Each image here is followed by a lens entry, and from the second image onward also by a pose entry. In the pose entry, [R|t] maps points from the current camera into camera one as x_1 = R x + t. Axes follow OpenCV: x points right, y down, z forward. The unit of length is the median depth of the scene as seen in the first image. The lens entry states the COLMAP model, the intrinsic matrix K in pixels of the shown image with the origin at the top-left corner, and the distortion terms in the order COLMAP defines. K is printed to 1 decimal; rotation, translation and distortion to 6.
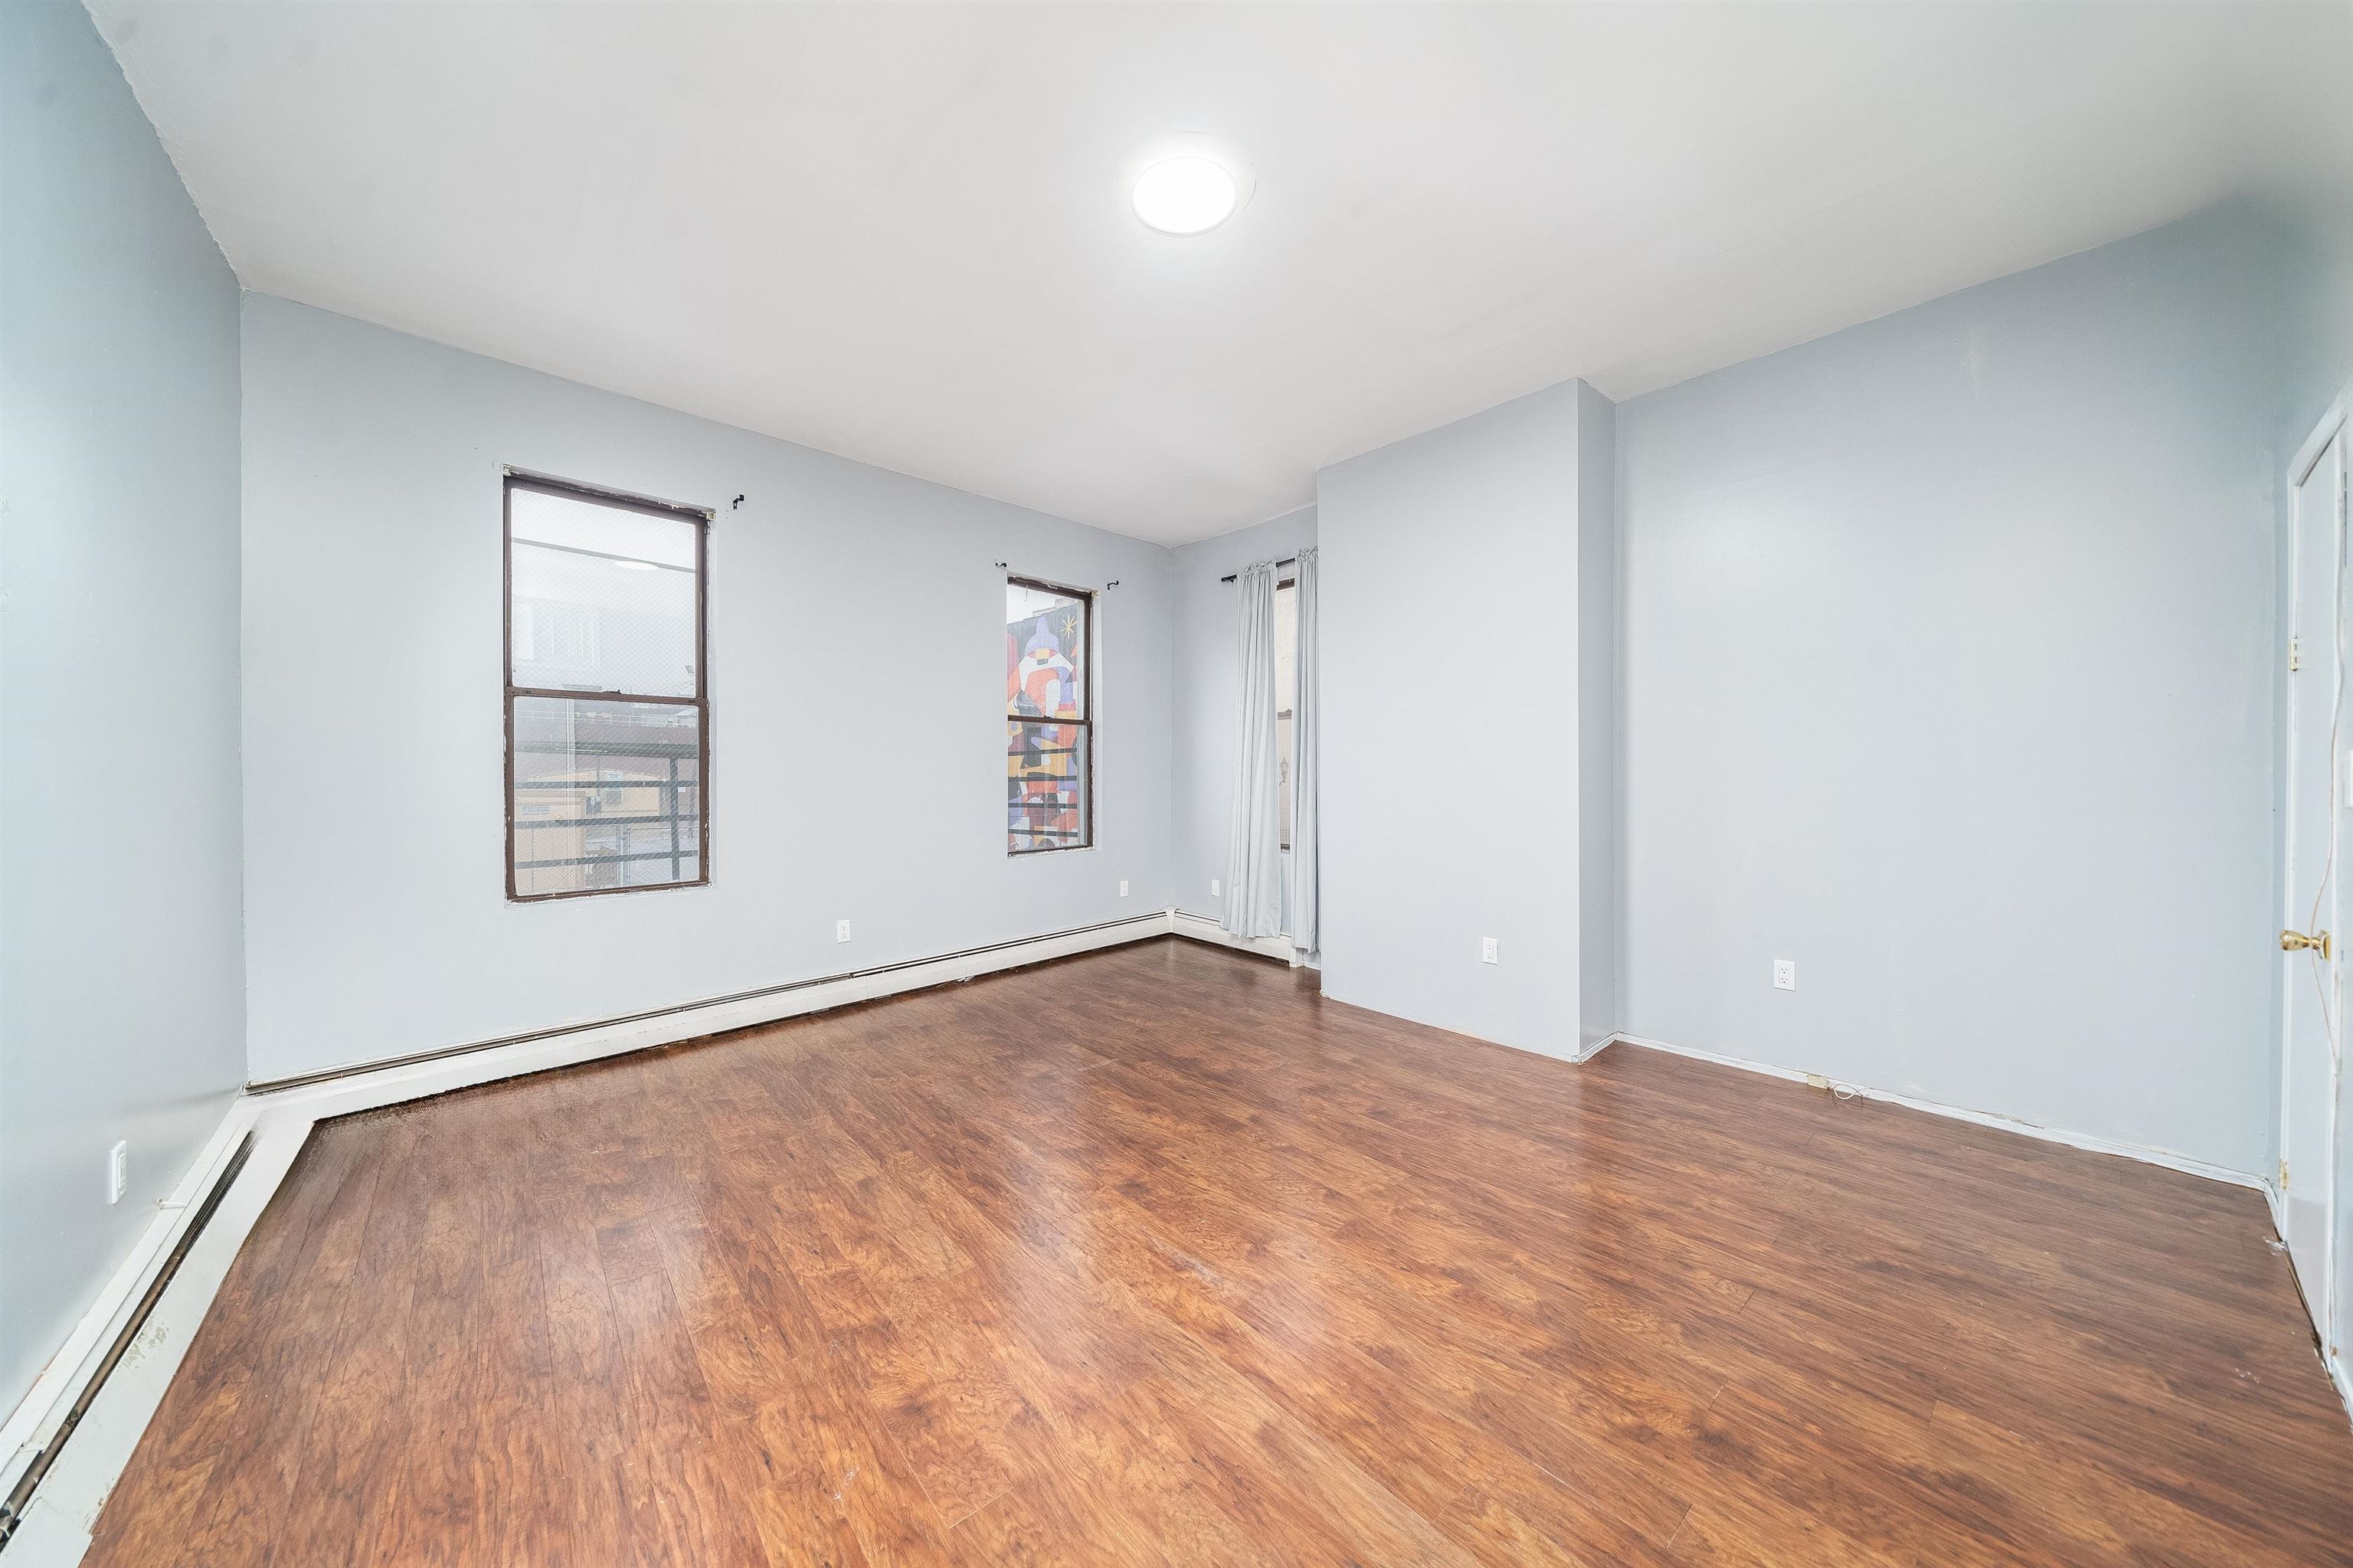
lens RADIAL K [[811.1, 0, 1181.1], [0, 811.1, 775.0], [0, 0, 1]] dist [-0.003939, 0.000120]
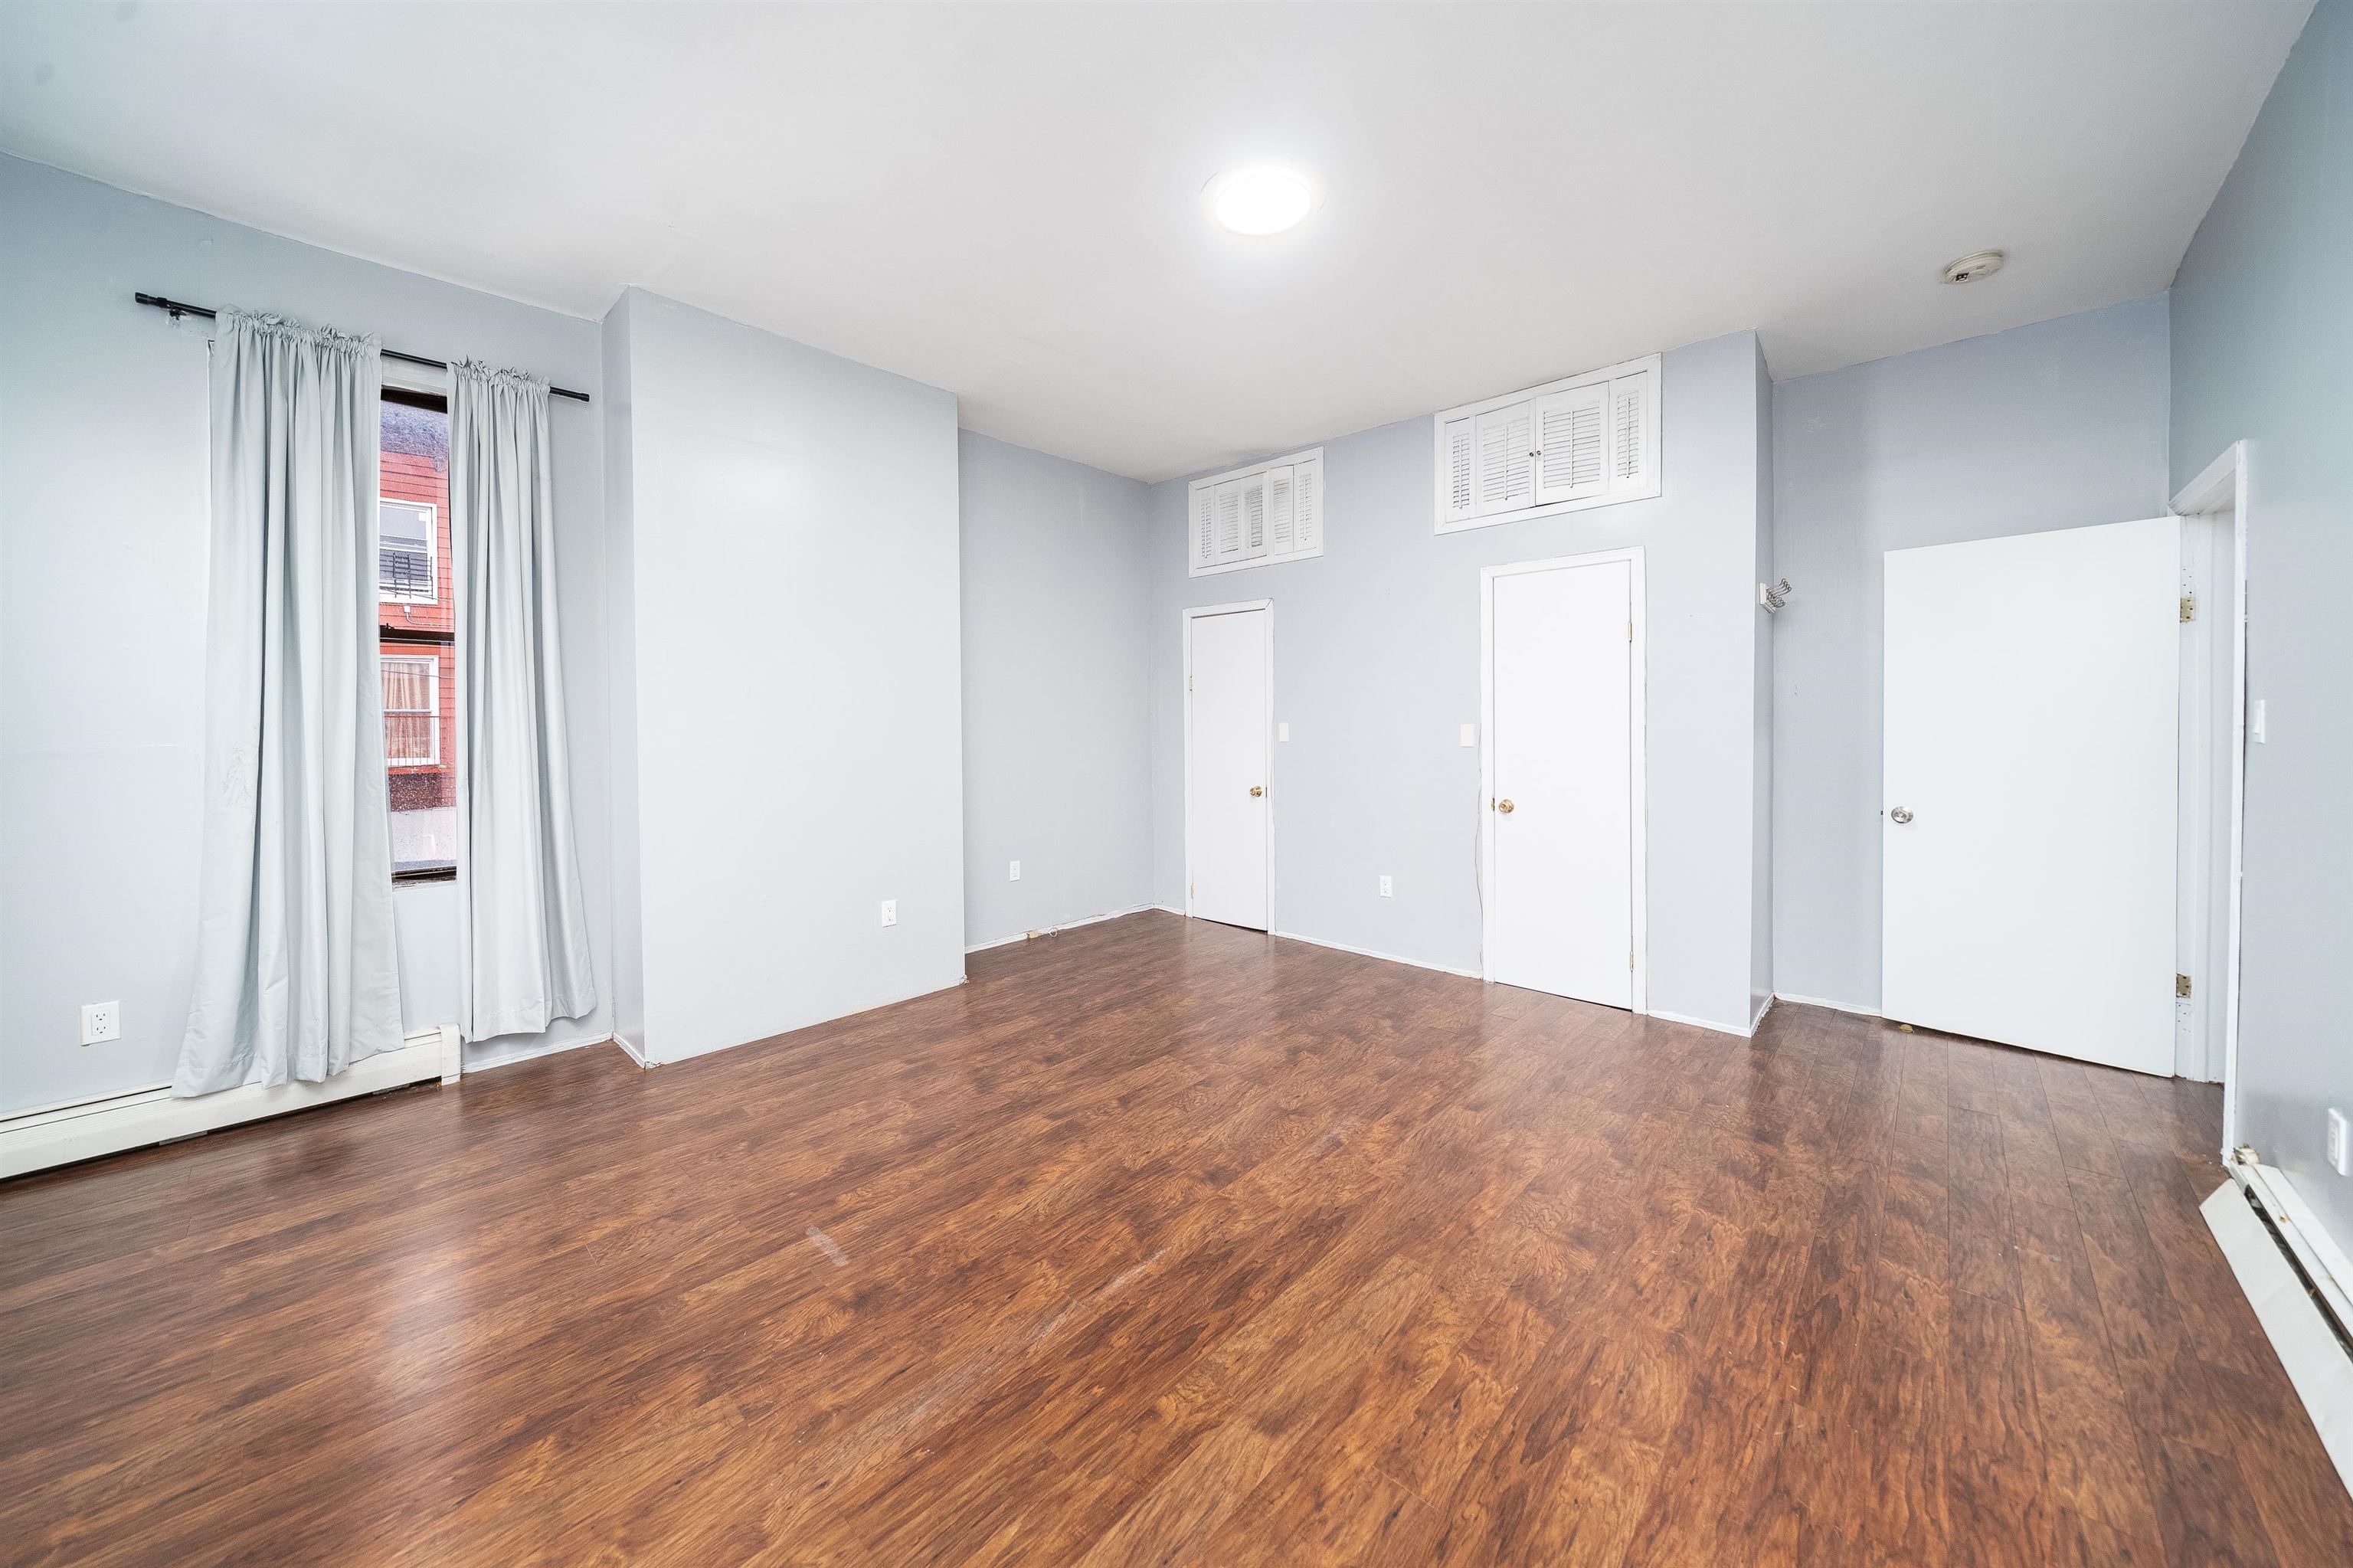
lens RADIAL K [[822.5, 0, 1164.2], [0, 822.5, 735.5], [0, 0, 1]] dist [-0.002468, -0.000257]
pose [[-0.104997, -0.008360, 0.994437, -0.957020], [0.012806, 0.999870, 0.009758, -0.011576], [-0.994390, 0.013760, -0.104877, 1.110074]]
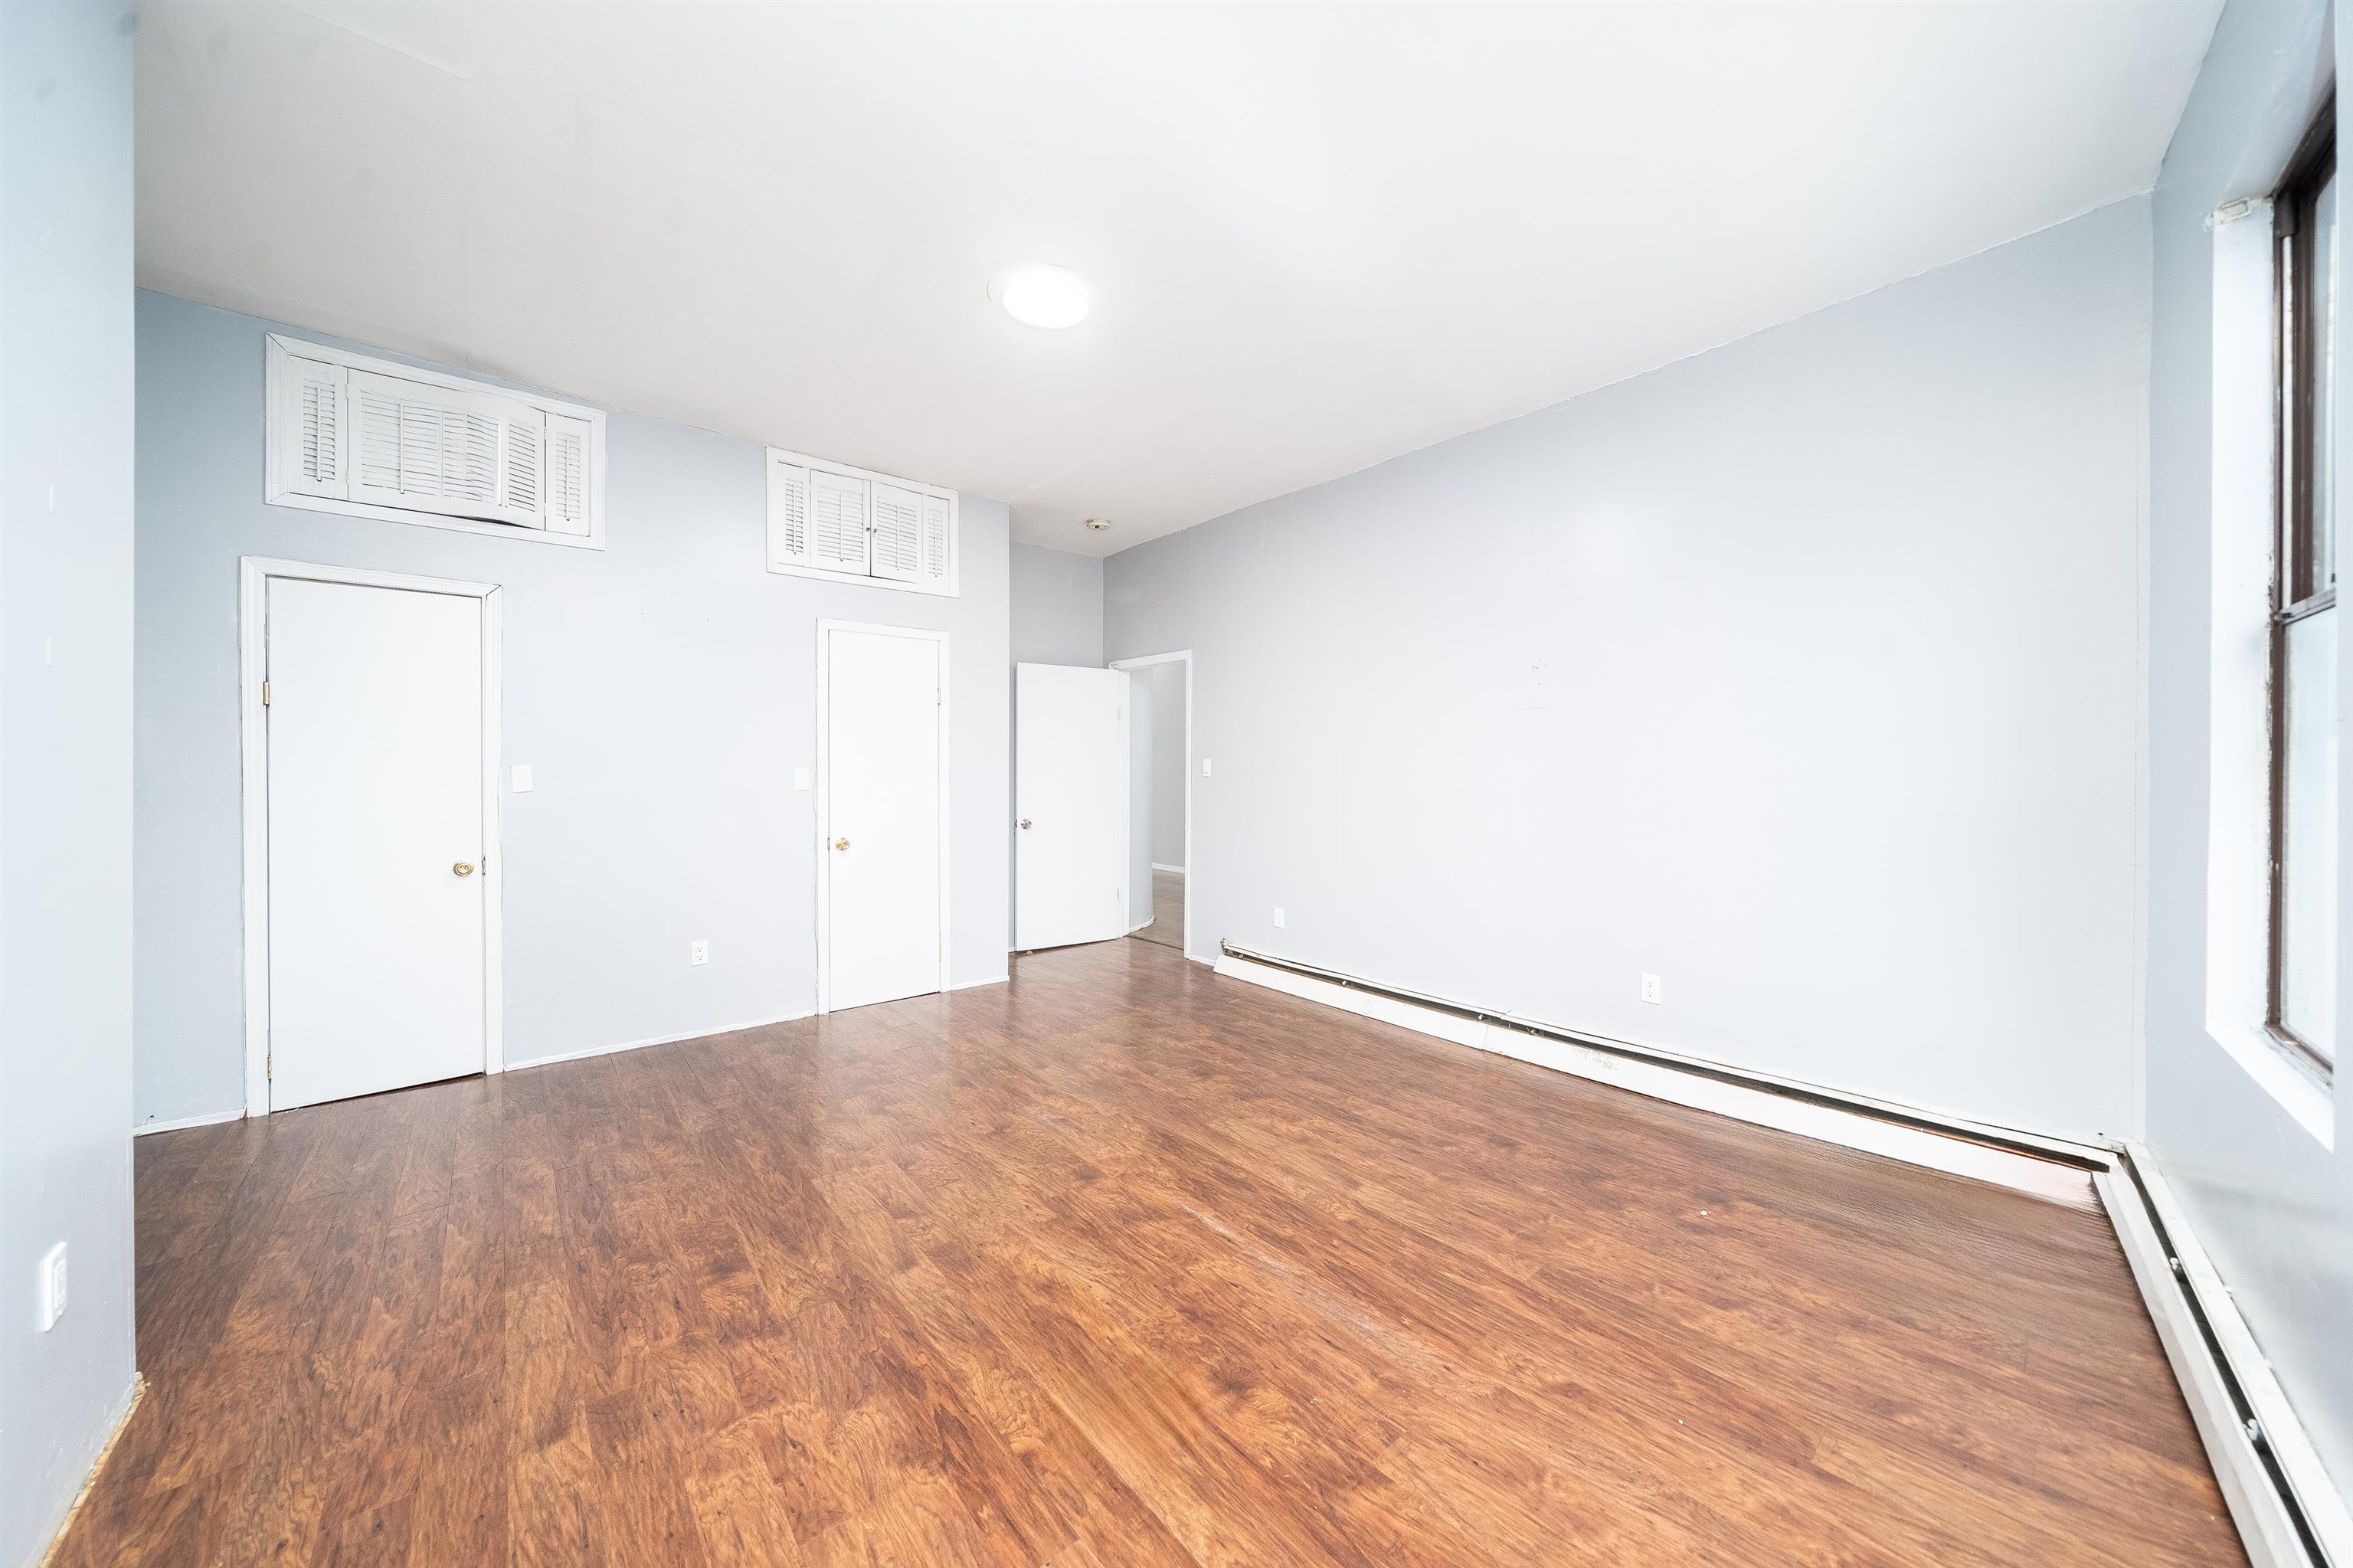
lens RADIAL K [[811.1, 0, 1181.1], [0, 811.1, 775.0], [0, 0, 1]] dist [-0.003939, 0.000120]
pose [[-0.999958, 0.003676, 0.008370, -0.182311], [0.003821, 0.999841, 0.017411, -0.022582], [-0.008305, 0.017442, -0.999813, 1.955238]]
